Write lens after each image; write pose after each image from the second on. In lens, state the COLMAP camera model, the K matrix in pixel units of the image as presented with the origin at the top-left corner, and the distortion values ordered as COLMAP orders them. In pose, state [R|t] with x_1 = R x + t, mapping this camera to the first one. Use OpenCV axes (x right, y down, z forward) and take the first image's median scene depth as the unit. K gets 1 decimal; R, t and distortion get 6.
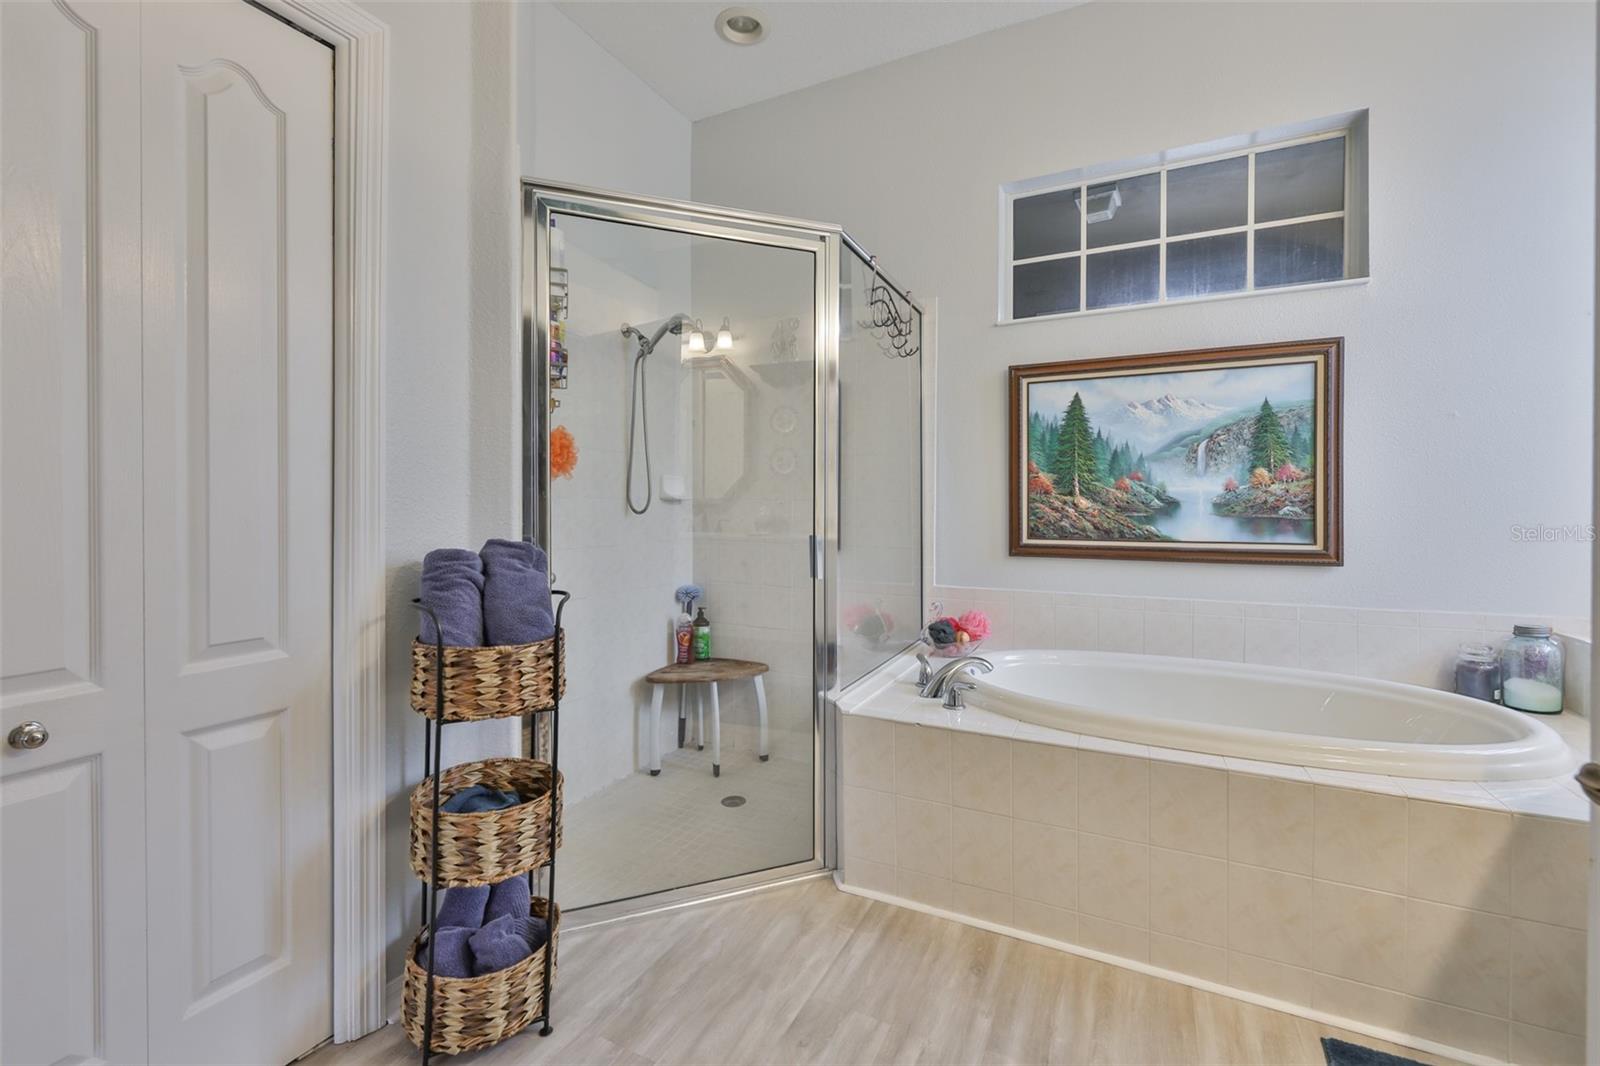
lens RADIAL K [[674.4, 0, 798.5], [0, 674.4, 504.4], [0, 0, 1]] dist [-0.004757, 0.001821]
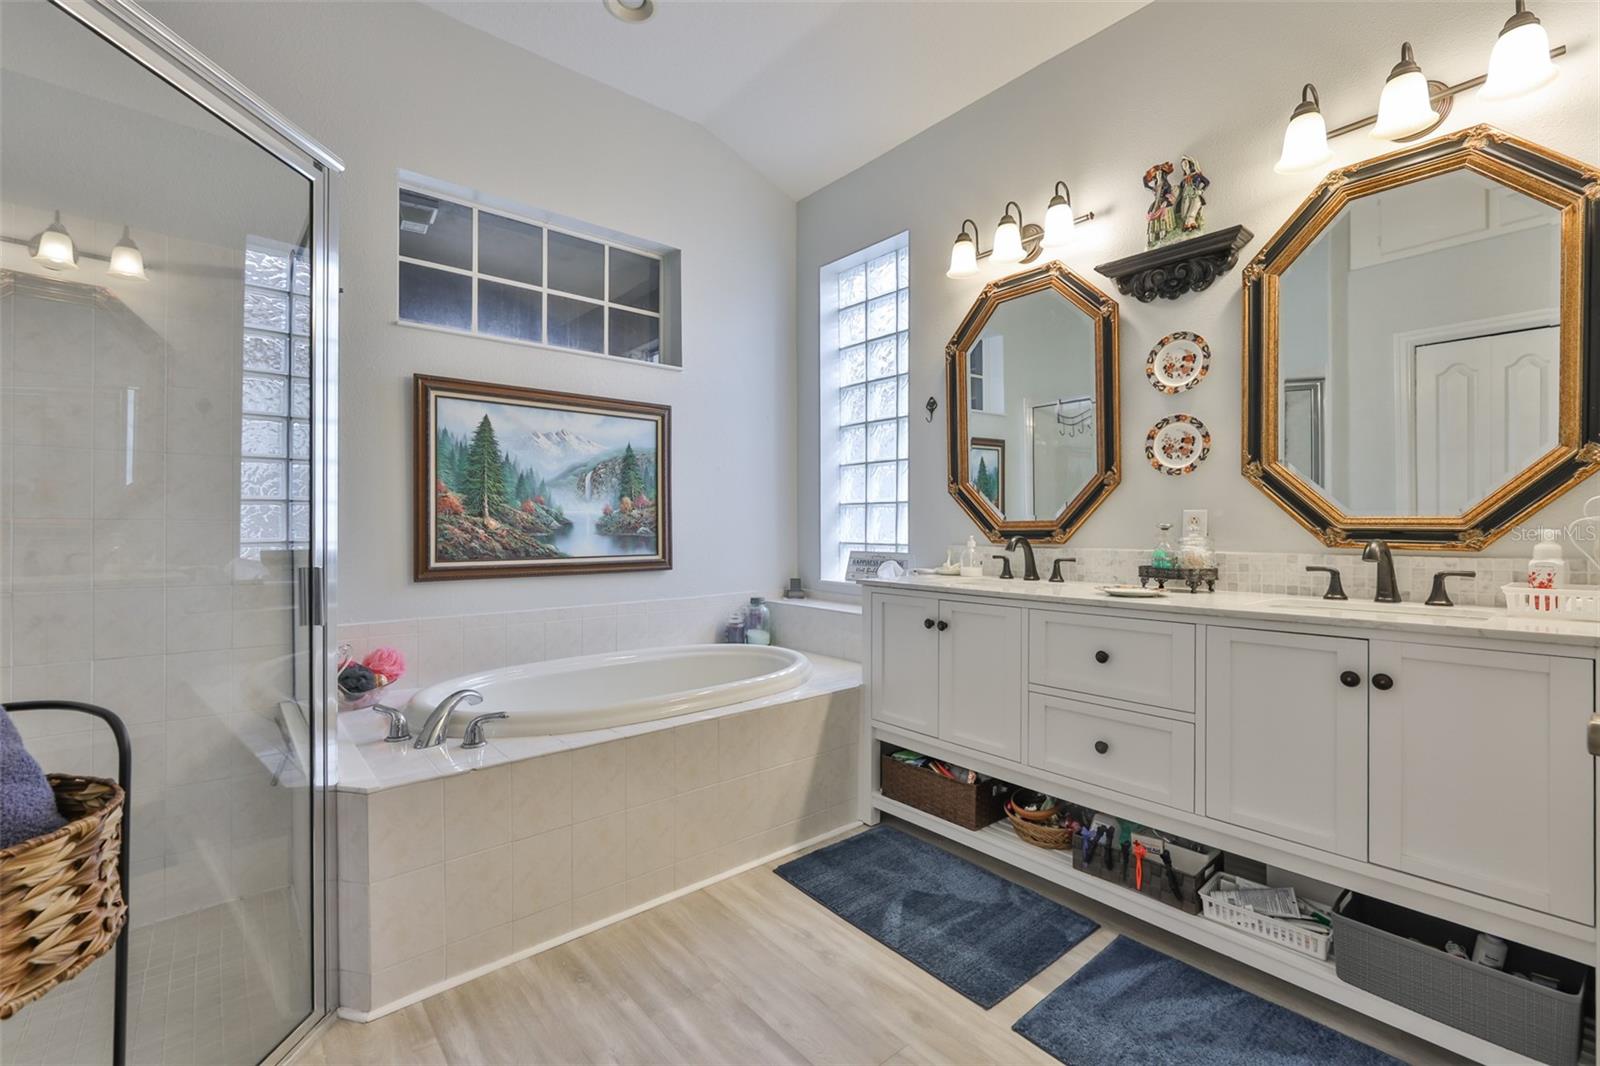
lens RADIAL K [[674.4, 0, 797.8], [0, 674.4, 523.0], [0, 0, 1]] dist [-0.004757, 0.001821]
pose [[0.405642, 0.003743, 0.914025, -0.335973], [0.000838, 0.999990, -0.004467, 0.001500], [-0.914032, 0.002578, 0.405634, 0.173404]]
